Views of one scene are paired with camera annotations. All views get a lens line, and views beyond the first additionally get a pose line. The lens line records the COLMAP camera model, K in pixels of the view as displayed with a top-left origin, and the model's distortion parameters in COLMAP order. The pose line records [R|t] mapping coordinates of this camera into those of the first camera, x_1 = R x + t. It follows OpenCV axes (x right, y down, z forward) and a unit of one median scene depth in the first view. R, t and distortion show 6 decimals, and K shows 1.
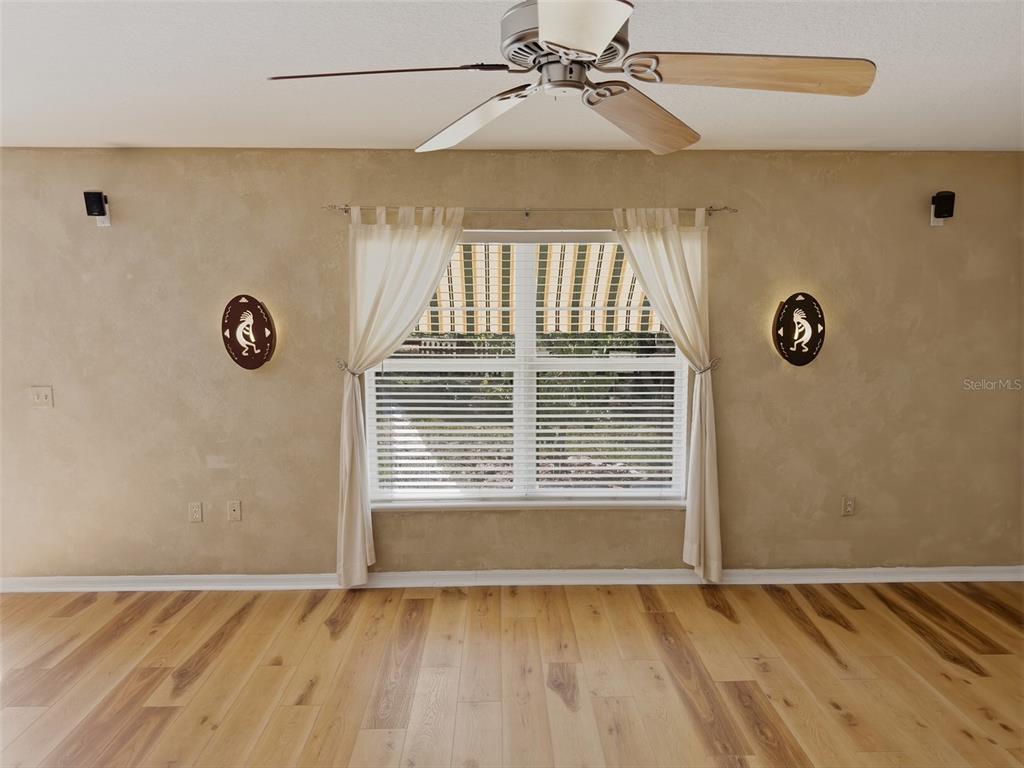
lens RADIAL K [[711.4, 0, 512.0], [0, 711.4, 384.0], [0, 0, 1]] dist [0.007397, -0.000758]
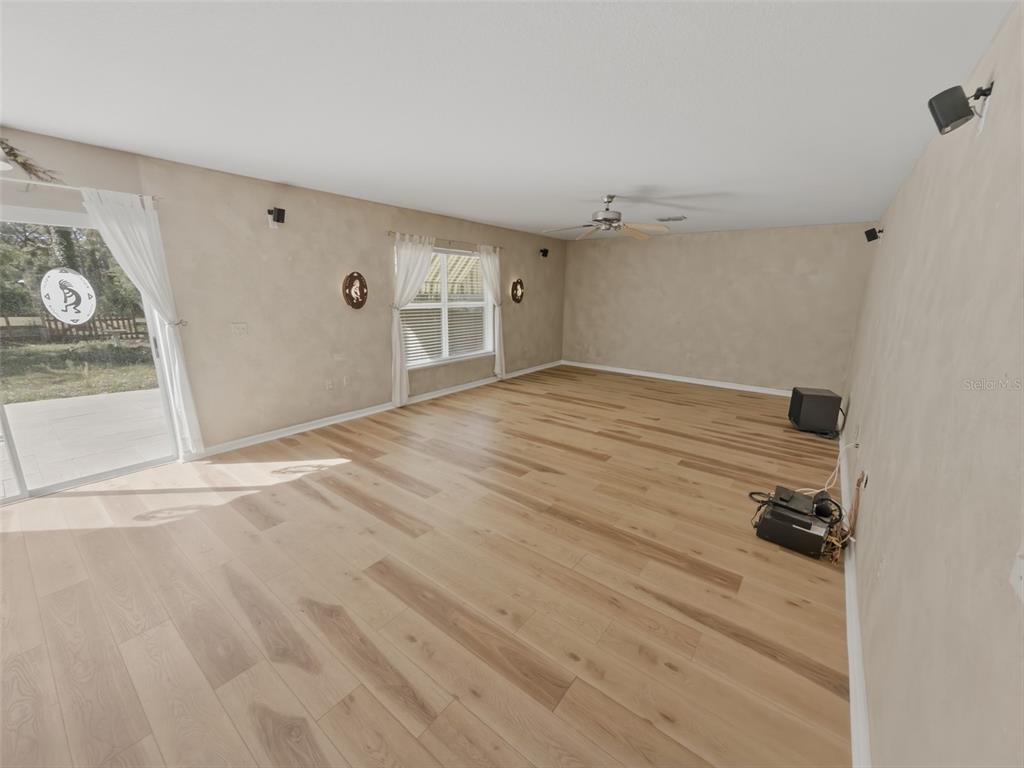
lens RADIAL K [[409.1, 0, 512.0], [0, 409.1, 384.0], [0, 0, 1]] dist [0.000433, -0.000156]
pose [[0.627932, -0.166504, 0.760248, -1.008570], [0.070184, 0.984981, 0.157754, 0.036853], [-0.775097, -0.045702, 0.630187, -0.096005]]
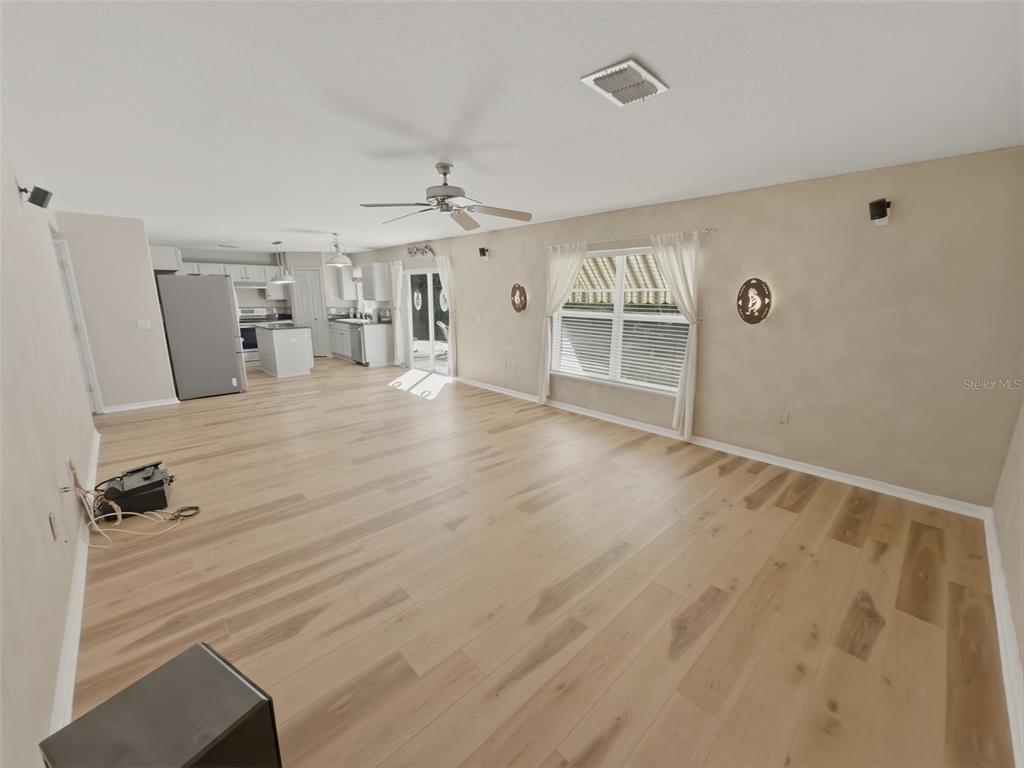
lens RADIAL K [[409.1, 0, 512.0], [0, 409.1, 384.0], [0, 0, 1]] dist [0.000433, -0.000156]
pose [[0.669189, 0.165201, -0.724496, 0.744307], [-0.090387, 0.985831, 0.141304, 0.027207], [0.737575, -0.029074, 0.674640, -0.039919]]
